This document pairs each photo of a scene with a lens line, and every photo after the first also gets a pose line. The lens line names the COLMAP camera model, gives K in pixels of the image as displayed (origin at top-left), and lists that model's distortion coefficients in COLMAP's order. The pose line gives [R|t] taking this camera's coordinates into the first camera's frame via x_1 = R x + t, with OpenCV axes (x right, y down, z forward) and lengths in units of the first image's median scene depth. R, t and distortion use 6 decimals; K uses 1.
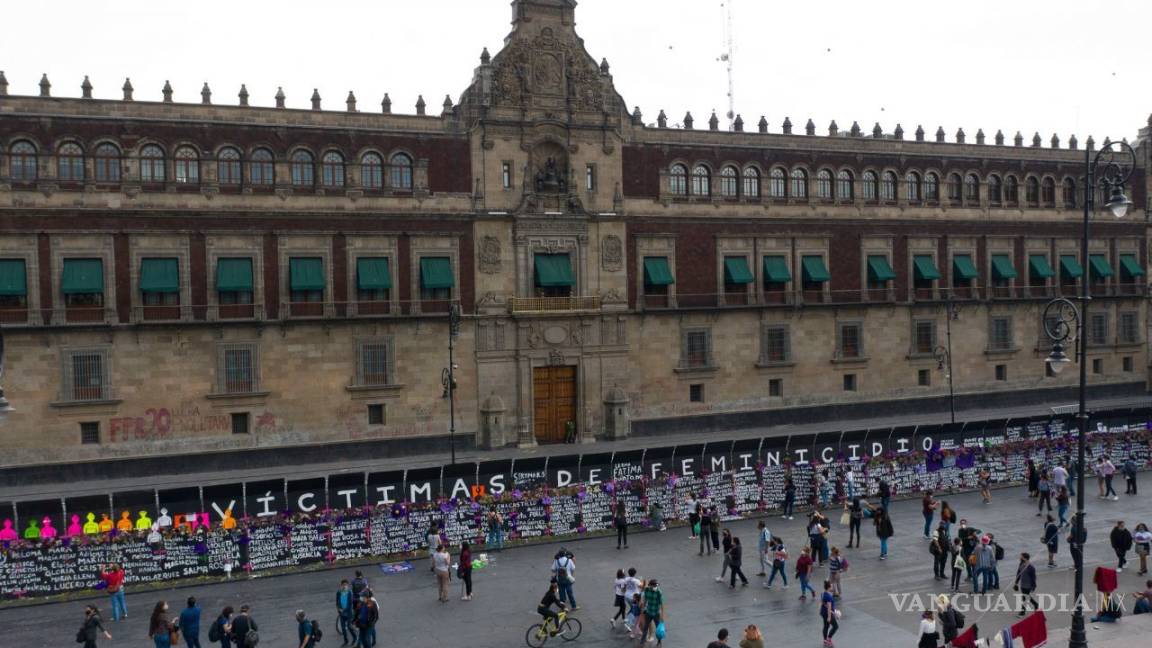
lens RADIAL K [[827.3, 0, 575.3], [0, 827.3, 330.3], [0, 0, 1]] dist [-0.013837, 0.000563]
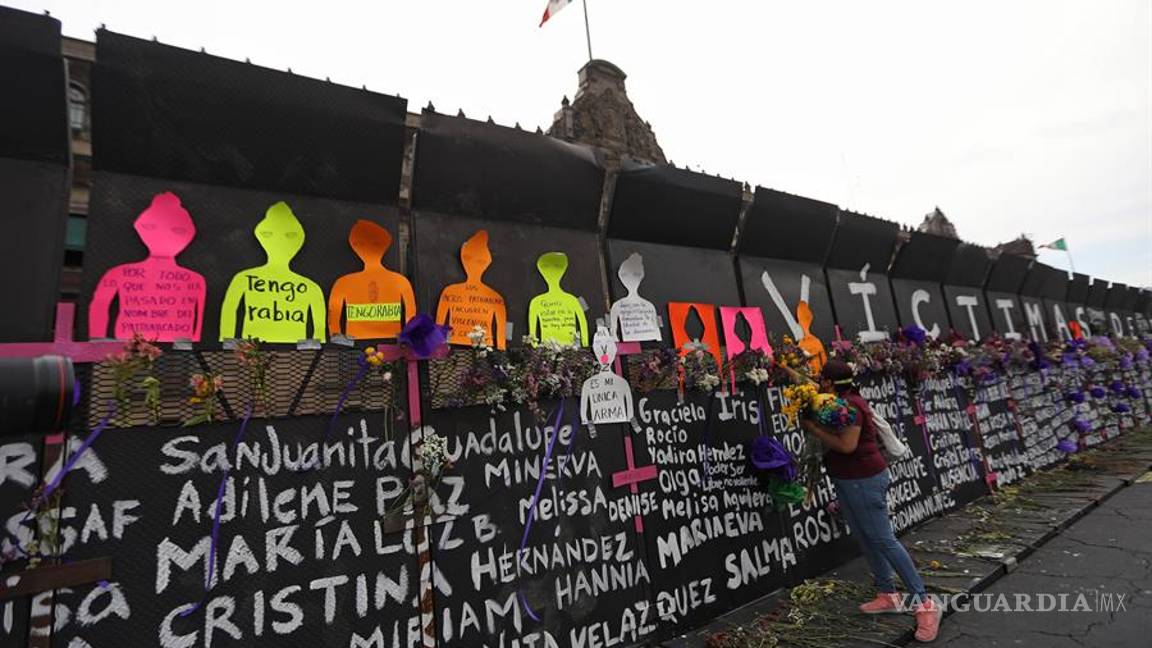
lens RADIAL K [[481.8, 0, 558.7], [0, 481.8, 320.6], [0, 0, 1]] dist [-0.031900, 0.001653]
pose [[0.984494, -0.030184, 0.172804, -0.501381], [0.066064, 0.976353, -0.205839, 0.237585], [-0.162505, 0.214064, 0.963208, 0.825237]]
